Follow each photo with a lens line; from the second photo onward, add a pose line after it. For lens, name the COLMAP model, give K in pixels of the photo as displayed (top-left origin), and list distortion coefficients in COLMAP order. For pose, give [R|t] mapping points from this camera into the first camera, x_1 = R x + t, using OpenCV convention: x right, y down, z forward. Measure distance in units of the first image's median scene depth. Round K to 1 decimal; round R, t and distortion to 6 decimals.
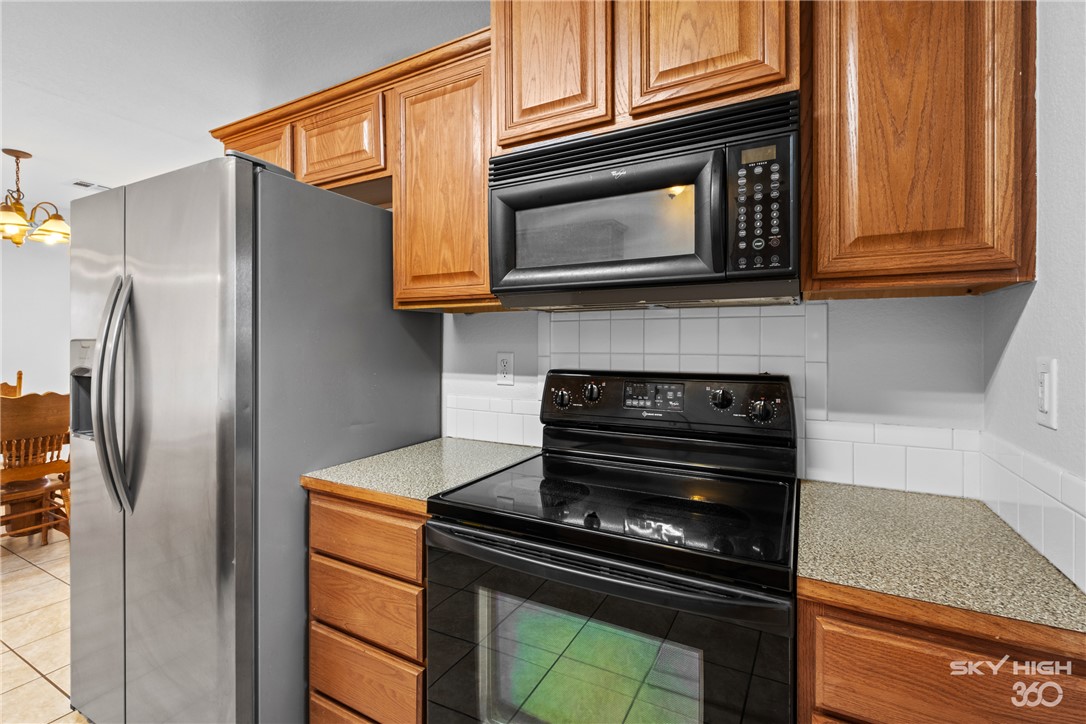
lens RADIAL K [[482.0, 0, 546.6], [0, 482.0, 343.9], [0, 0, 1]] dist [0.007437, -0.005797]
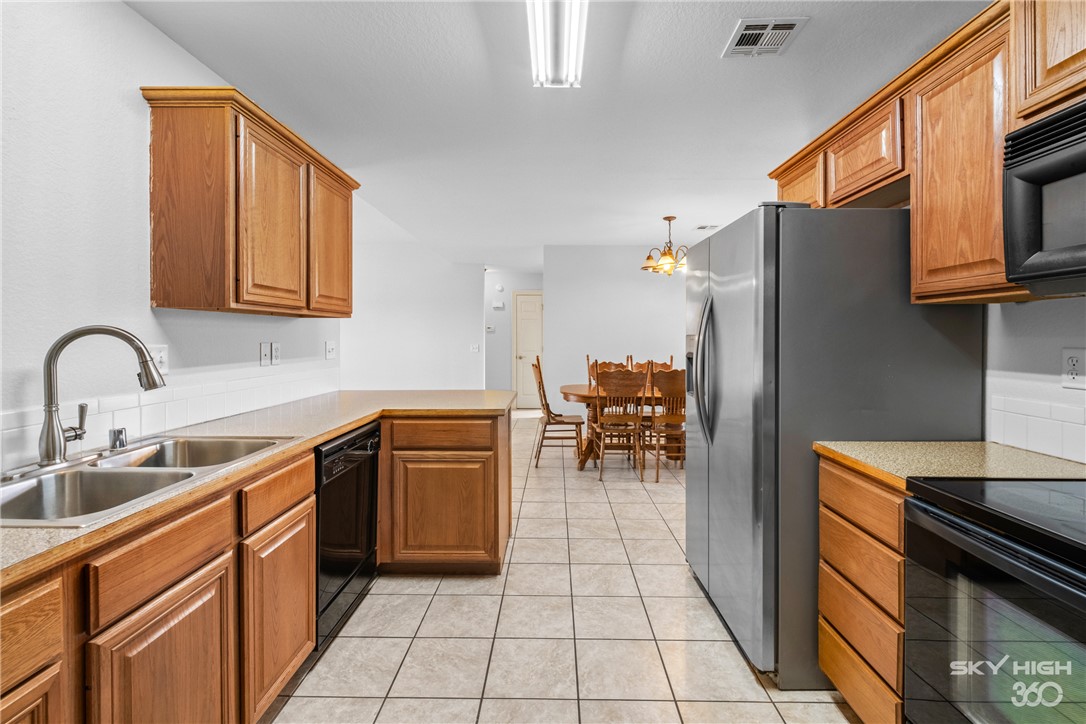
lens RADIAL K [[482.0, 0, 549.9], [0, 482.0, 339.4], [0, 0, 1]] dist [0.007437, -0.005797]
pose [[0.462567, 0.002511, -0.886581, 0.264700], [-0.000560, 0.999997, 0.002541, 0.002180], [0.886584, -0.000679, 0.462566, -0.176256]]
